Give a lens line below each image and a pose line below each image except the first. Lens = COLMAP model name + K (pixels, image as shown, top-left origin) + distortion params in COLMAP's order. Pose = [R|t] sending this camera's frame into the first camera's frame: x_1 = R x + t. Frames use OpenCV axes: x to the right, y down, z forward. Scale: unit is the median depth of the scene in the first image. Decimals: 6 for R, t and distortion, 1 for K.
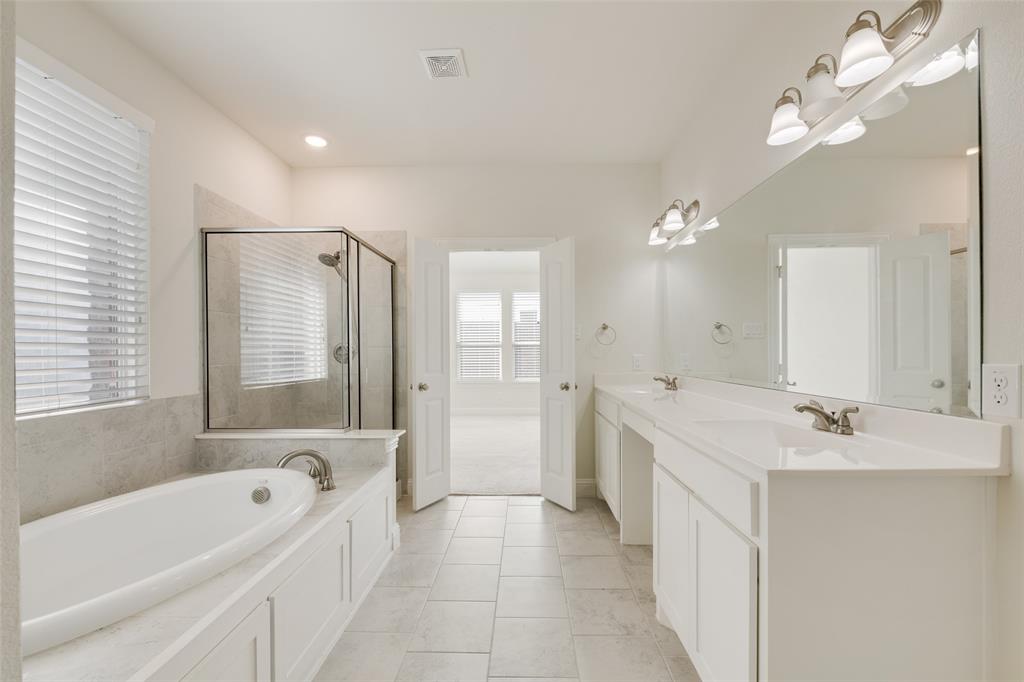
lens RADIAL K [[414.2, 0, 516.4], [0, 414.2, 343.4], [0, 0, 1]] dist [0.000495, -0.000109]
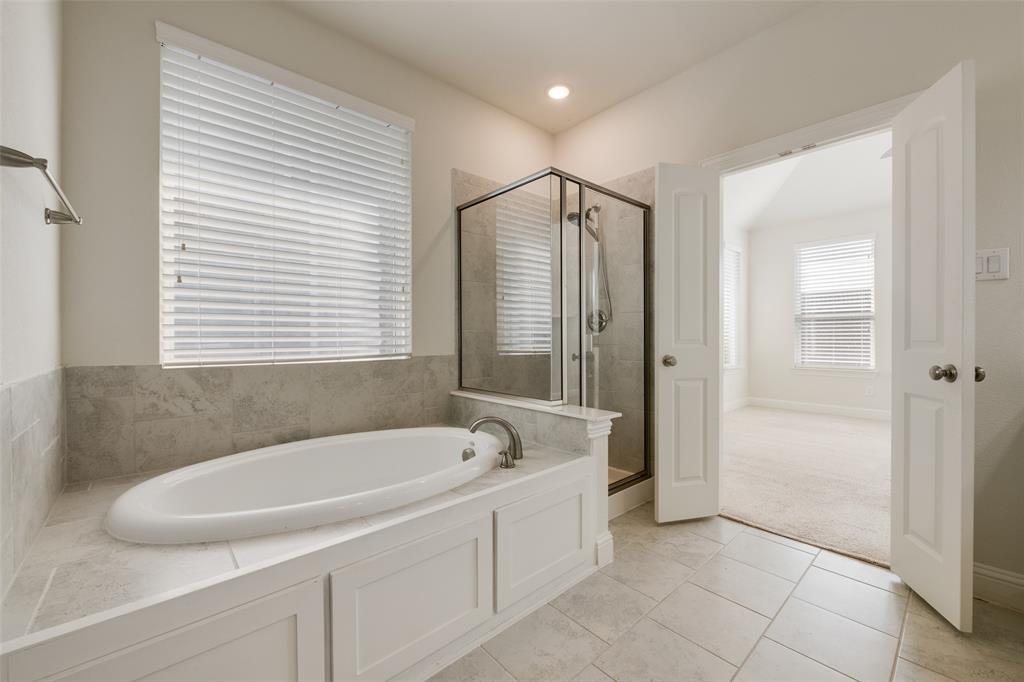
lens RADIAL K [[408.4, 0, 513.8], [0, 408.4, 335.5], [0, 0, 1]] dist [0.000561, -0.000774]
pose [[0.684804, 0.000145, -0.728727, 0.131152], [0.013195, 0.999834, 0.012599, 0.050706], [0.728608, -0.018243, 0.684688, 0.322254]]
